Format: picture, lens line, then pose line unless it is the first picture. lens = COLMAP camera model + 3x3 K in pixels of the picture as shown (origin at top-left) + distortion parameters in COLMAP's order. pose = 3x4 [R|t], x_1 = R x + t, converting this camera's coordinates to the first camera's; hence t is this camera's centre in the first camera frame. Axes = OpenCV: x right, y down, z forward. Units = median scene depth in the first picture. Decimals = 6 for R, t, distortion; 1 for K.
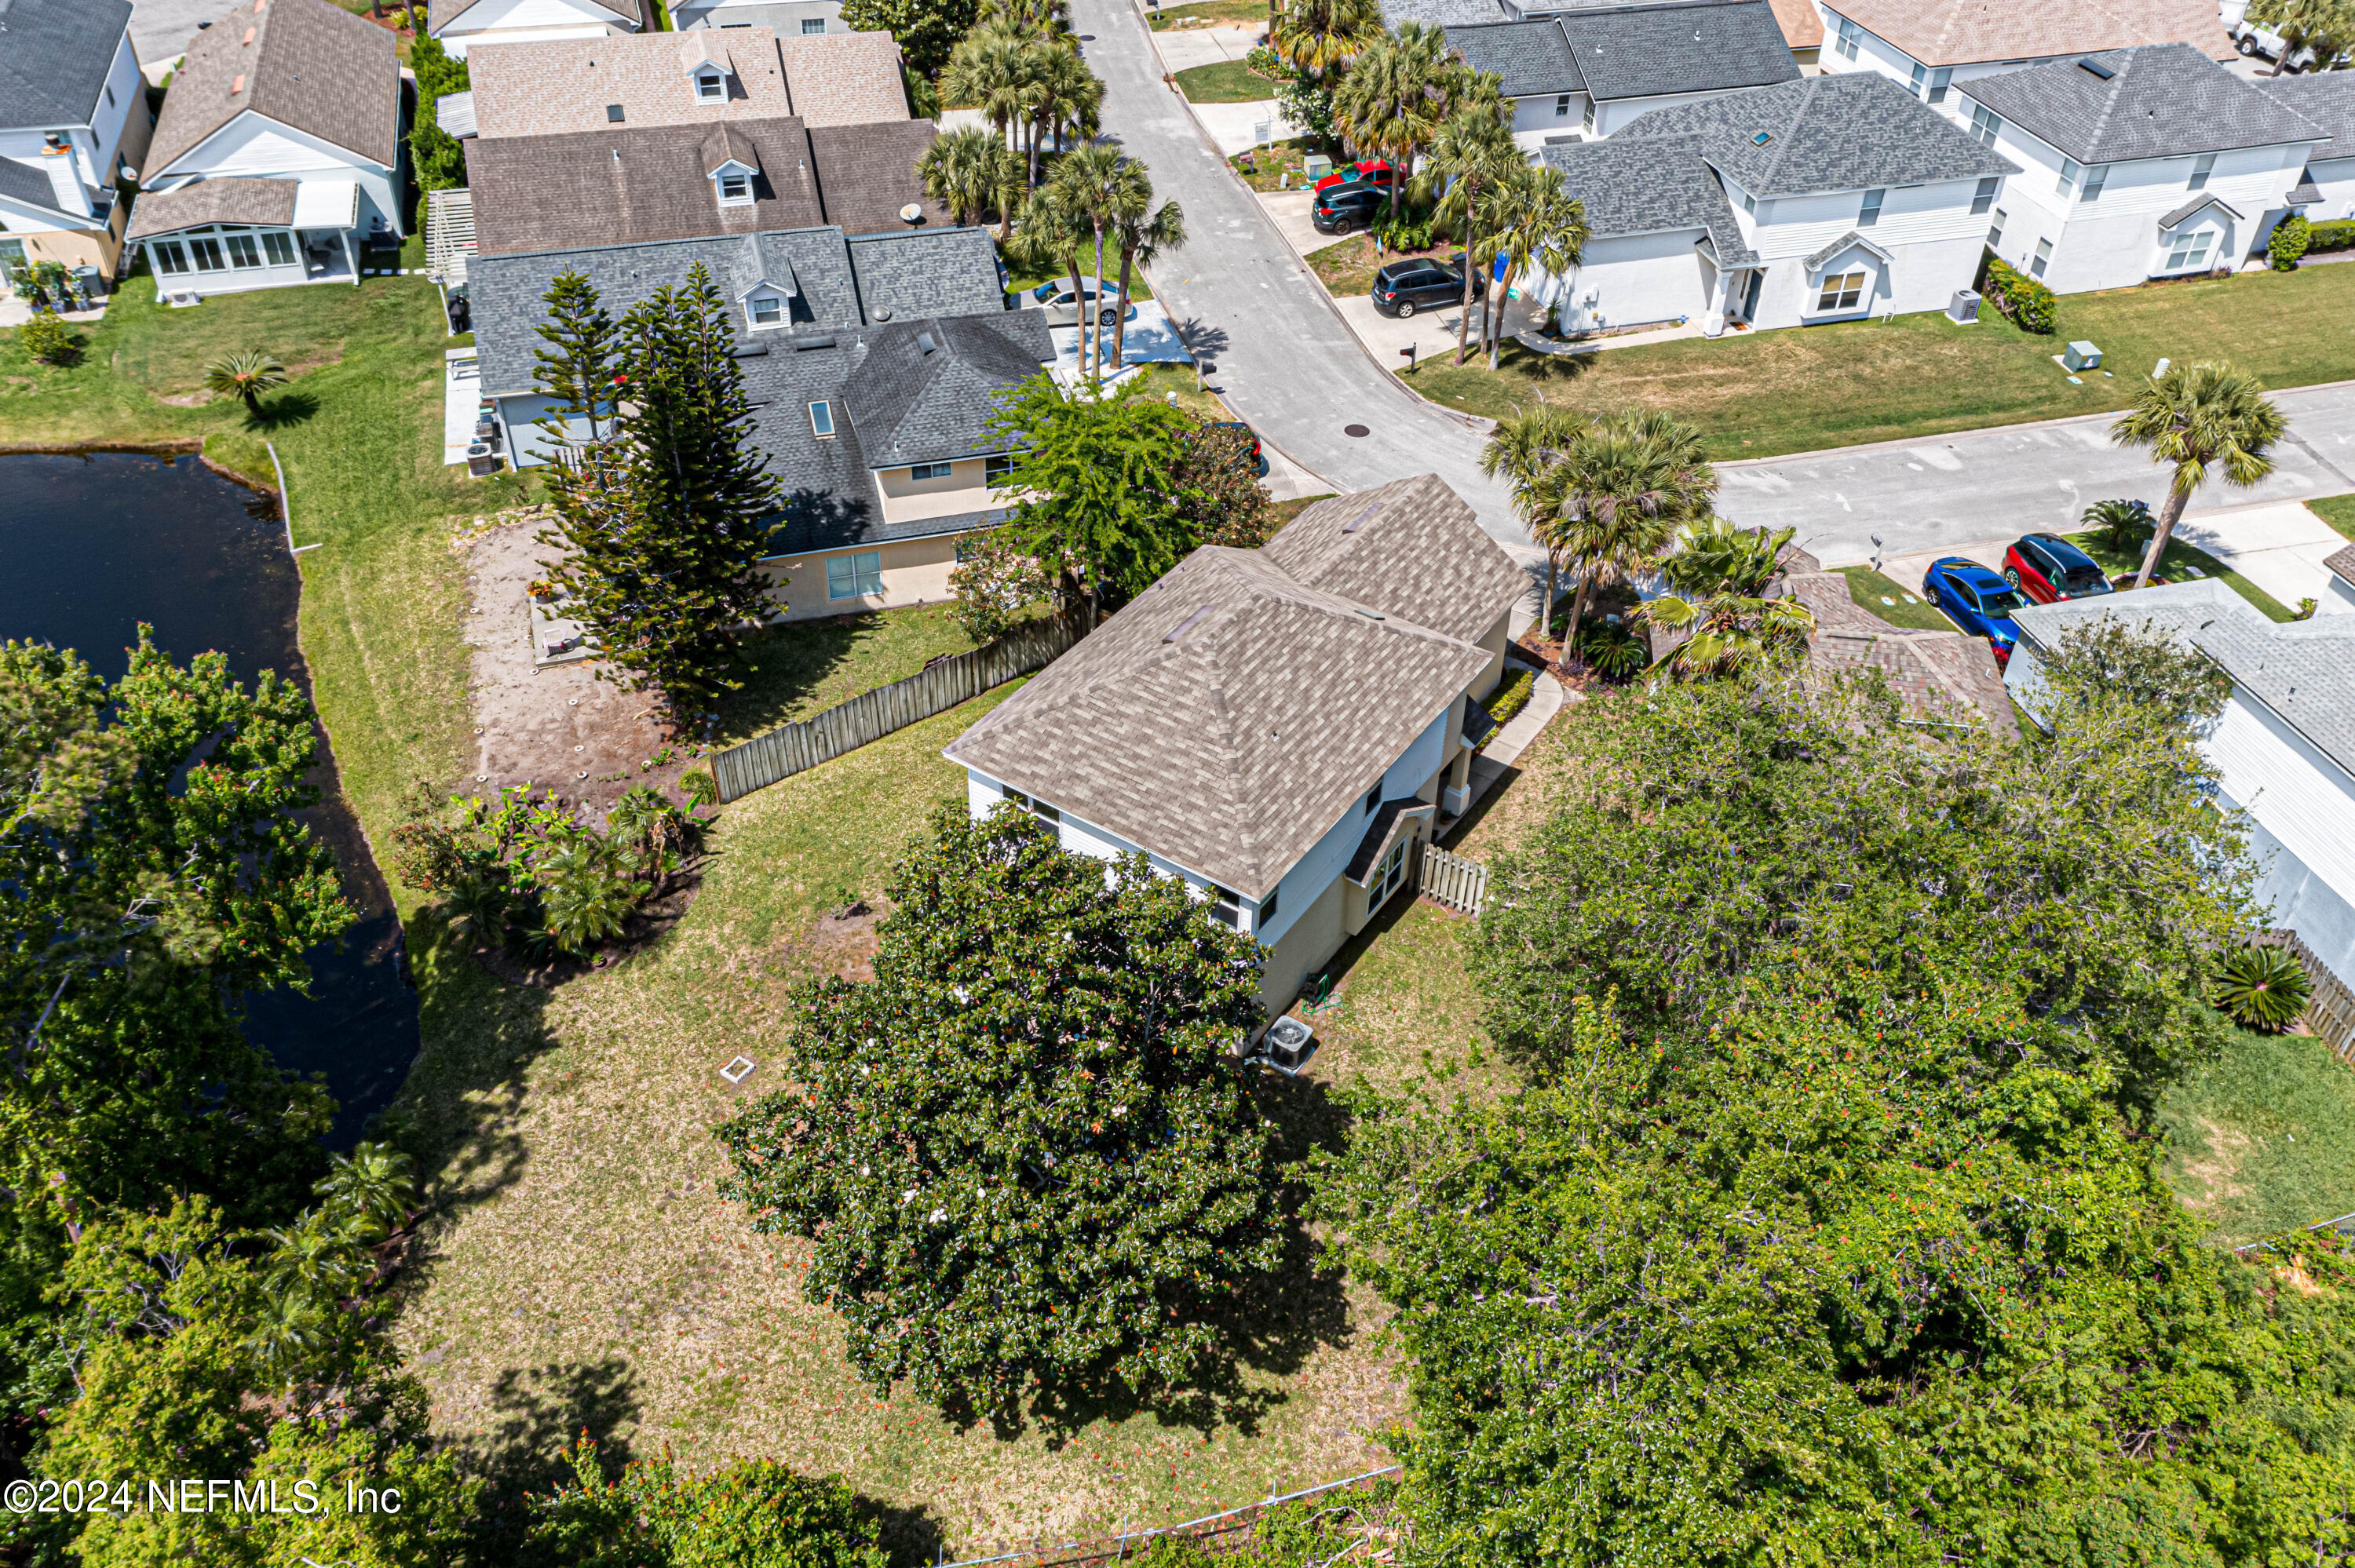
lens RADIAL K [[1932.6, 0, 1173.8], [0, 1932.6, 779.1], [0, 0, 1]] dist [0.031412, -0.007260]
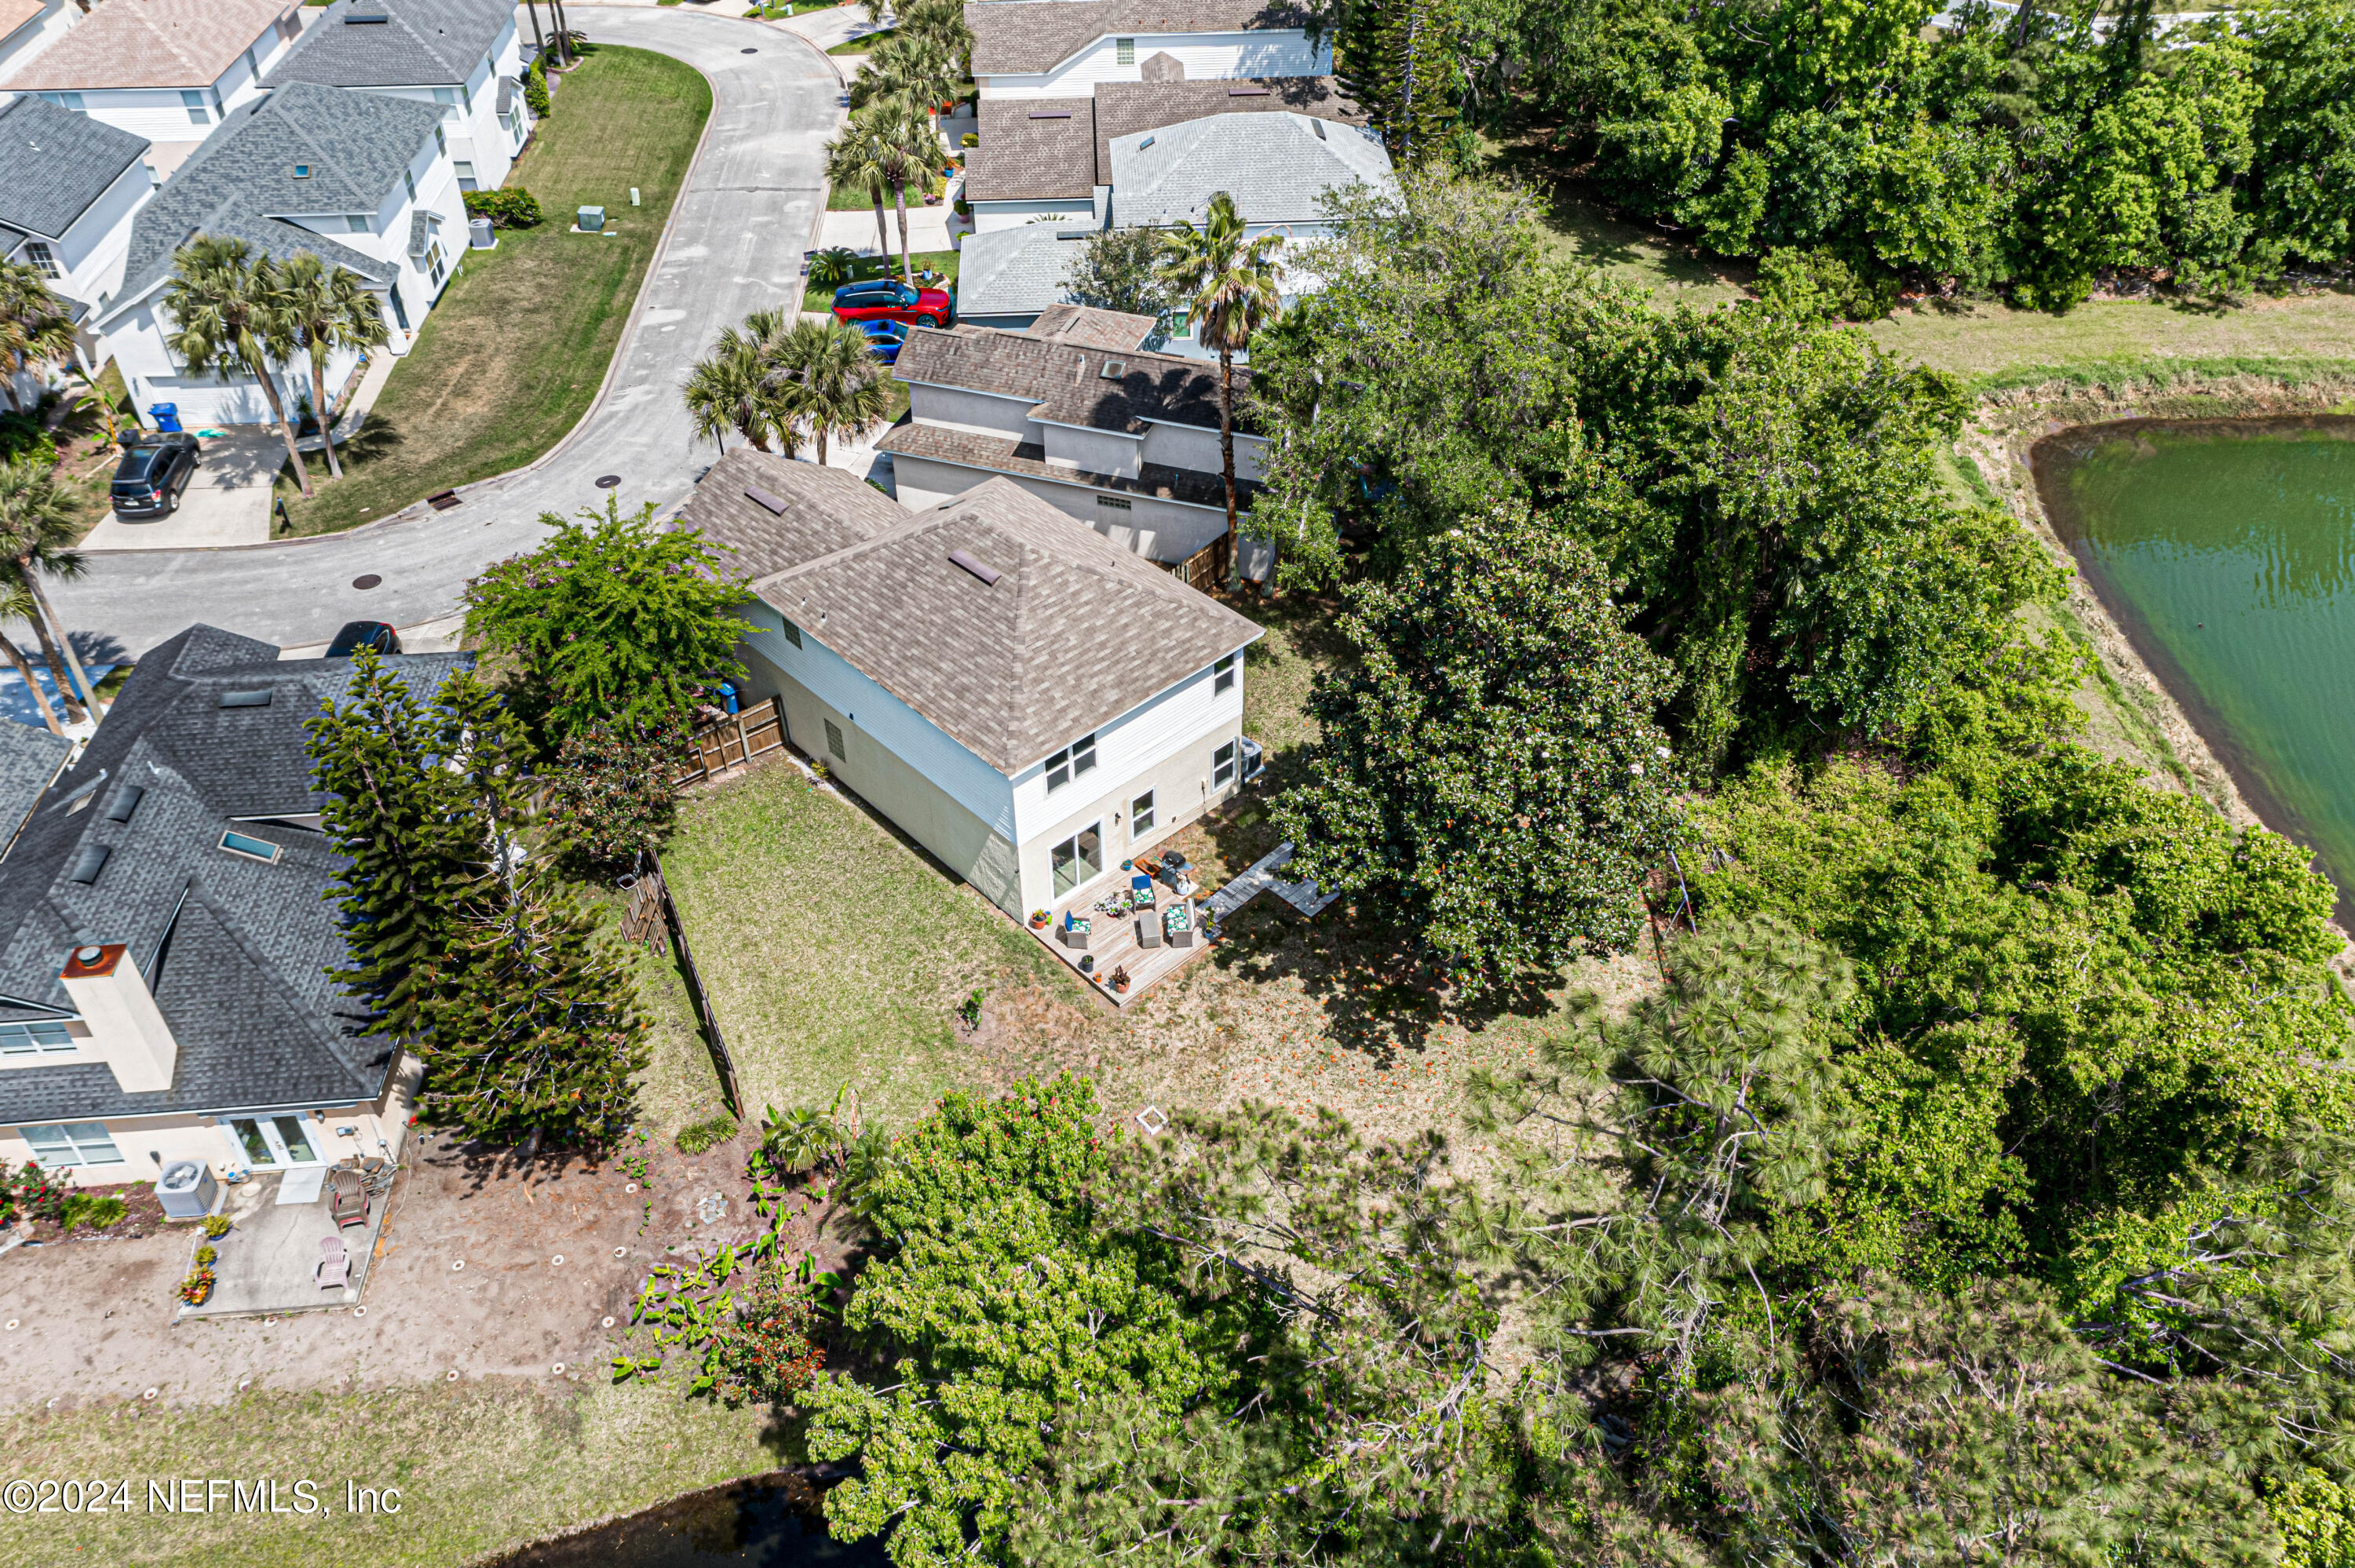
lens RADIAL K [[1837.3, 0, 1177.5], [0, 1837.3, 784.0], [0, 0, 1]] dist [0.021499, 0.009719]
pose [[0.213030, -0.644114, 0.734667, -0.500180], [0.626727, 0.666936, 0.403001, -0.212936], [-0.749554, 0.374584, 0.545761, 0.242985]]
